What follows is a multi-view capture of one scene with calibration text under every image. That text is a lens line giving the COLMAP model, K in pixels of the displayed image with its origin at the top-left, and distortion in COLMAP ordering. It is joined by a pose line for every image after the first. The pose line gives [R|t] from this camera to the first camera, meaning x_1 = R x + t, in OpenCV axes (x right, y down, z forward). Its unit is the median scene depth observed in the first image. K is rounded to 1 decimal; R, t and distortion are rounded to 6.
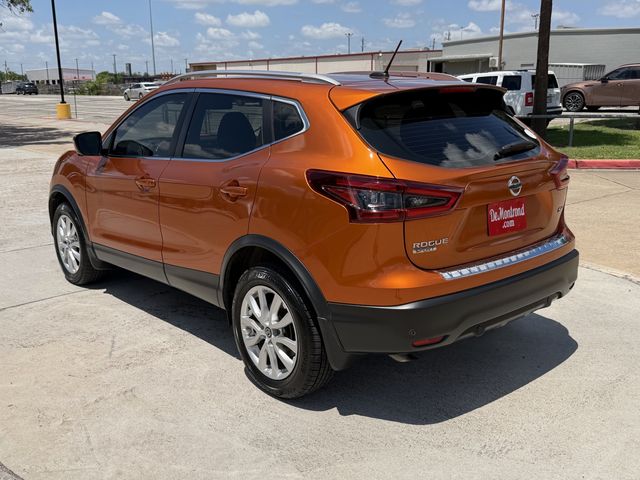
lens RADIAL K [[642.9, 0, 320.0], [0, 642.9, 240.0], [0, 0, 1]] dist [0.129666, -0.266288]
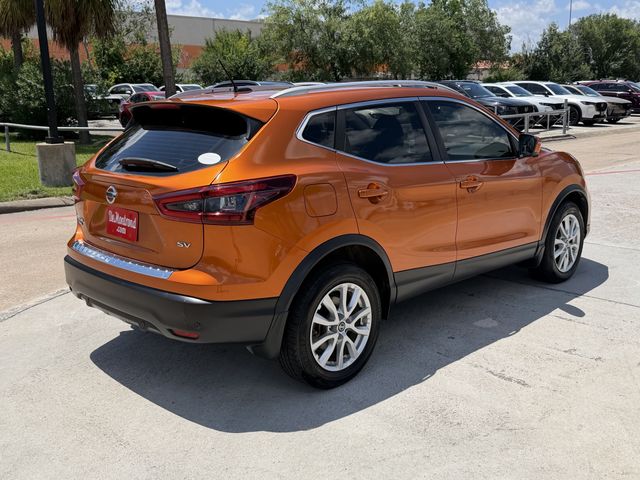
lens RADIAL K [[642.9, 0, 320.0], [0, 642.9, 240.0], [0, 0, 1]] dist [0.129666, -0.266288]
pose [[0.066171, 0.231935, -0.970478, 1.313279], [-0.213947, 0.953287, 0.213238, -0.298638], [0.974602, 0.193520, 0.112702, 1.149627]]
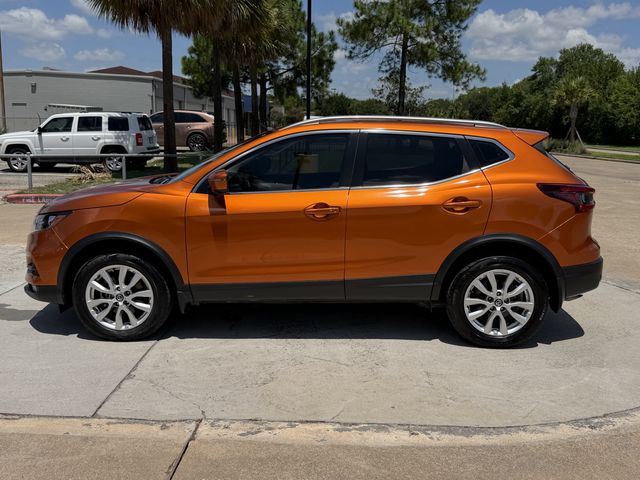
lens RADIAL K [[642.9, 0, 320.0], [0, 642.9, 240.0], [0, 0, 1]] dist [0.129666, -0.266288]
pose [[0.678915, -0.106075, 0.726514, -1.331142], [0.148899, 0.988839, 0.005233, -0.056378], [-0.718960, 0.104624, 0.687132, 0.289332]]
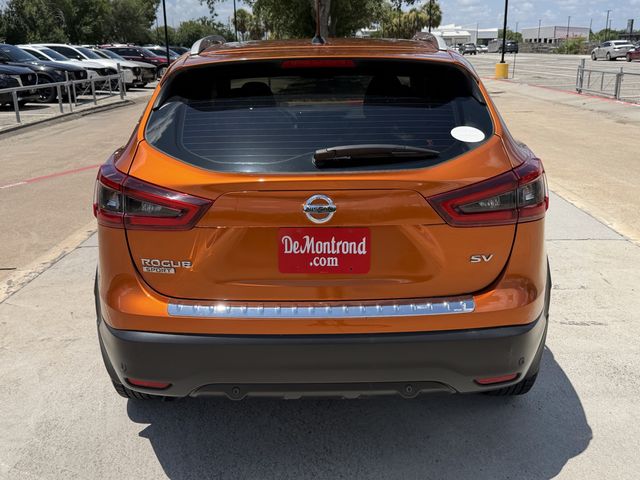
lens RADIAL K [[642.9, 0, 320.0], [0, 642.9, 240.0], [0, 0, 1]] dist [0.129666, -0.266288]
pose [[0.752925, 0.189367, -0.630273, 0.683598], [-0.151347, 0.981861, 0.114203, -0.119700], [0.640467, 0.009404, 0.767928, 0.445292]]
